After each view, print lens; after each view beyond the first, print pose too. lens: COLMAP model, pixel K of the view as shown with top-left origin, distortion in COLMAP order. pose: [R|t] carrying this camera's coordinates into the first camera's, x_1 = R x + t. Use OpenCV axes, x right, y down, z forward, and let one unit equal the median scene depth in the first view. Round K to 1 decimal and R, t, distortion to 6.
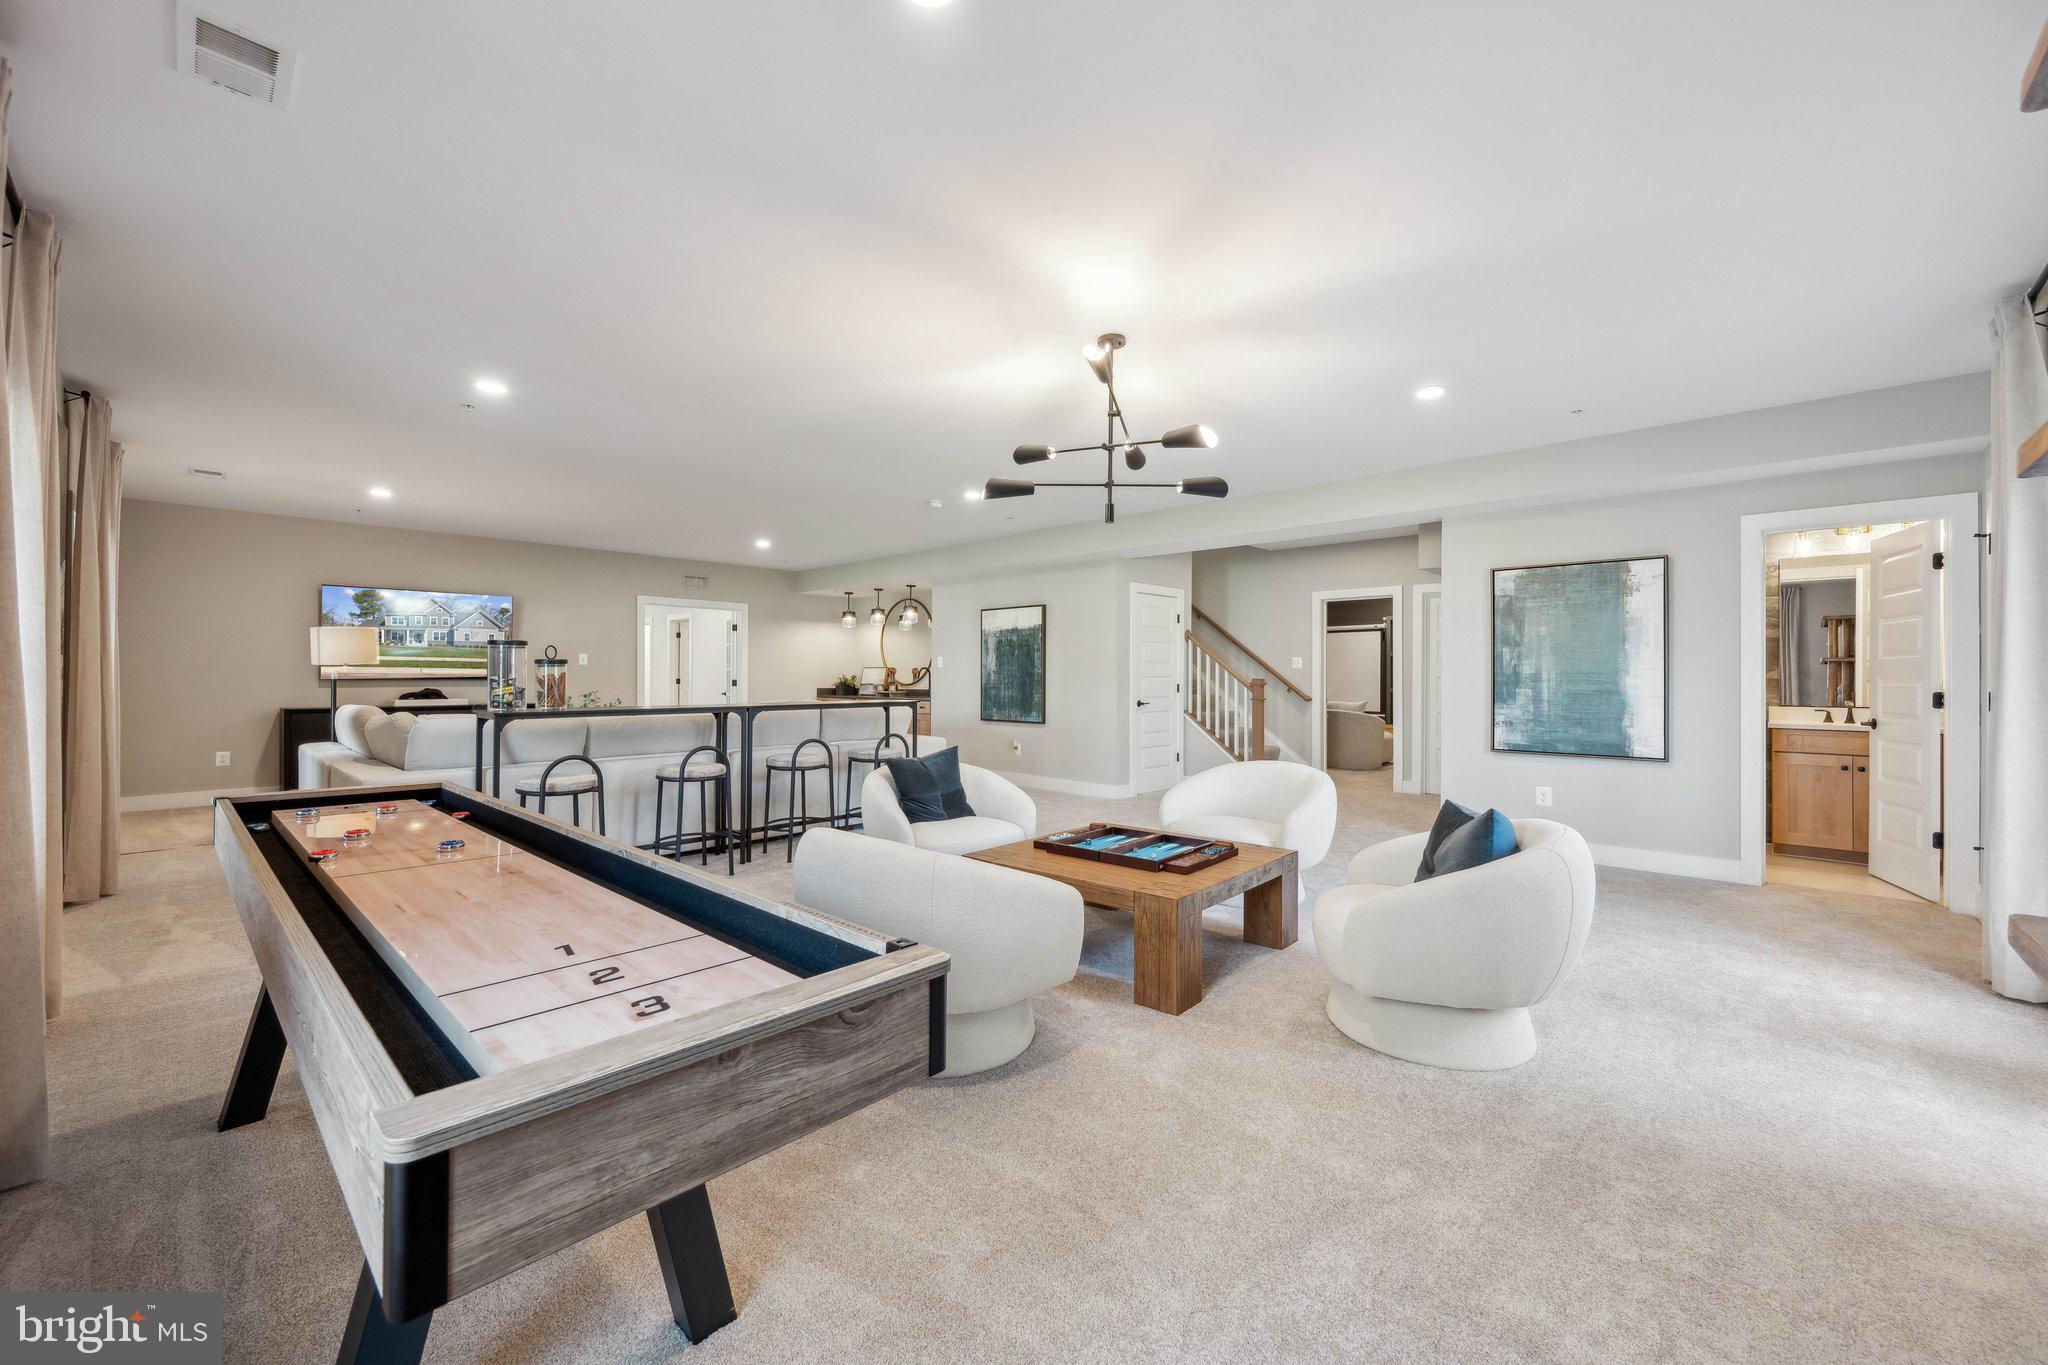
lens RADIAL K [[805.2, 0, 1033.9], [0, 805.2, 671.4], [0, 0, 1]] dist [0.008244, 0.000067]
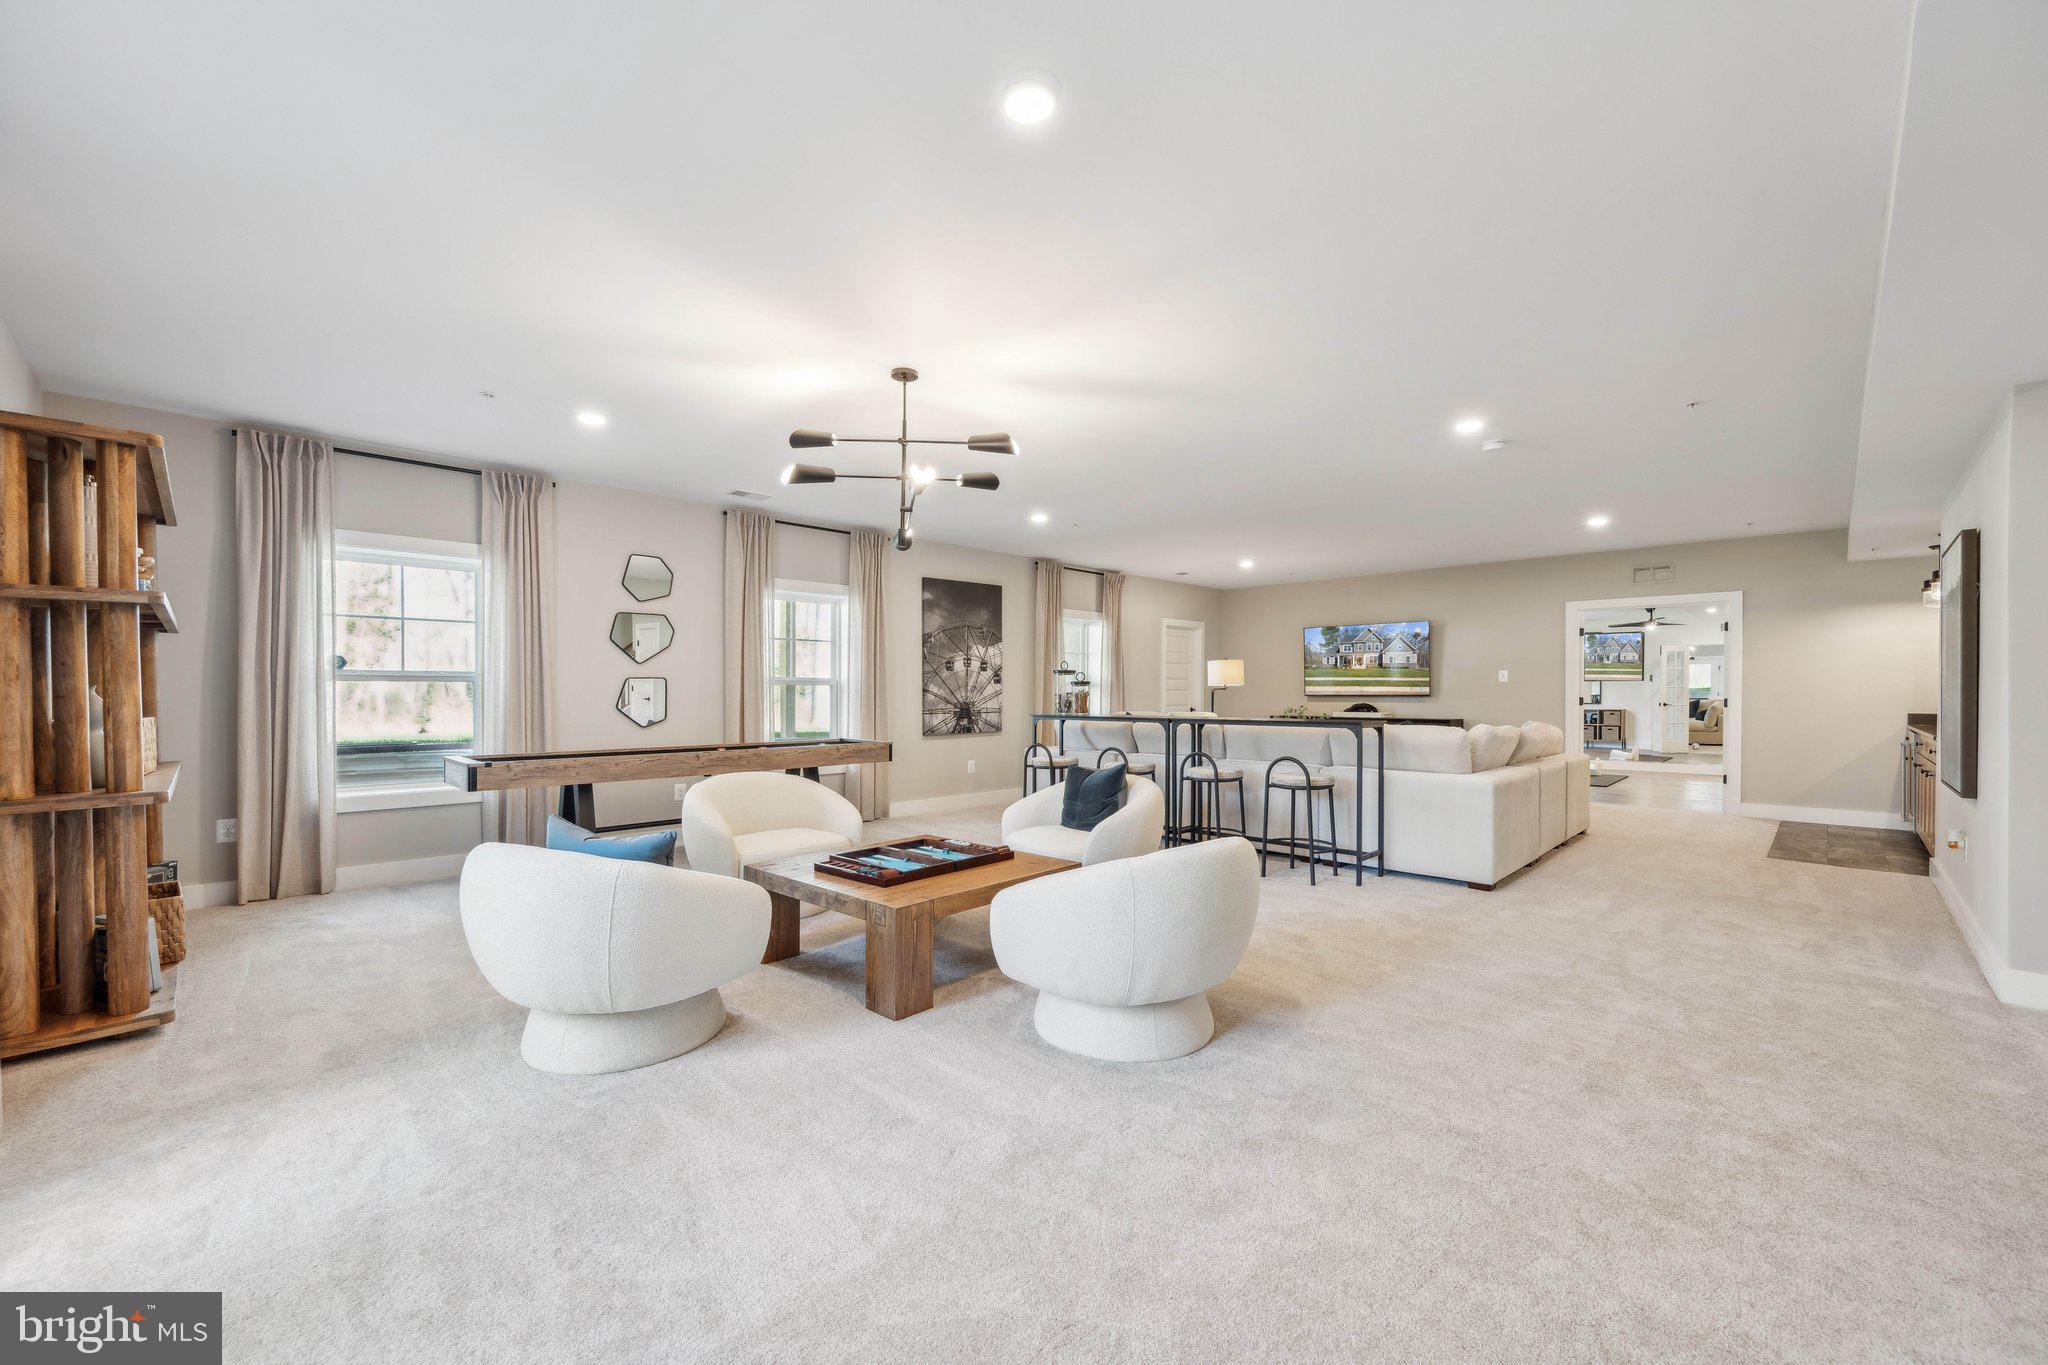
lens RADIAL K [[805.2, 0, 1029.9], [0, 805.2, 698.1], [0, 0, 1]] dist [0.008244, 0.000067]
pose [[-0.036665, 0.006760, -0.999305, 0.636744], [0.005634, 0.999963, 0.006558, 0.004513], [0.999312, -0.005390, -0.036701, 0.670121]]
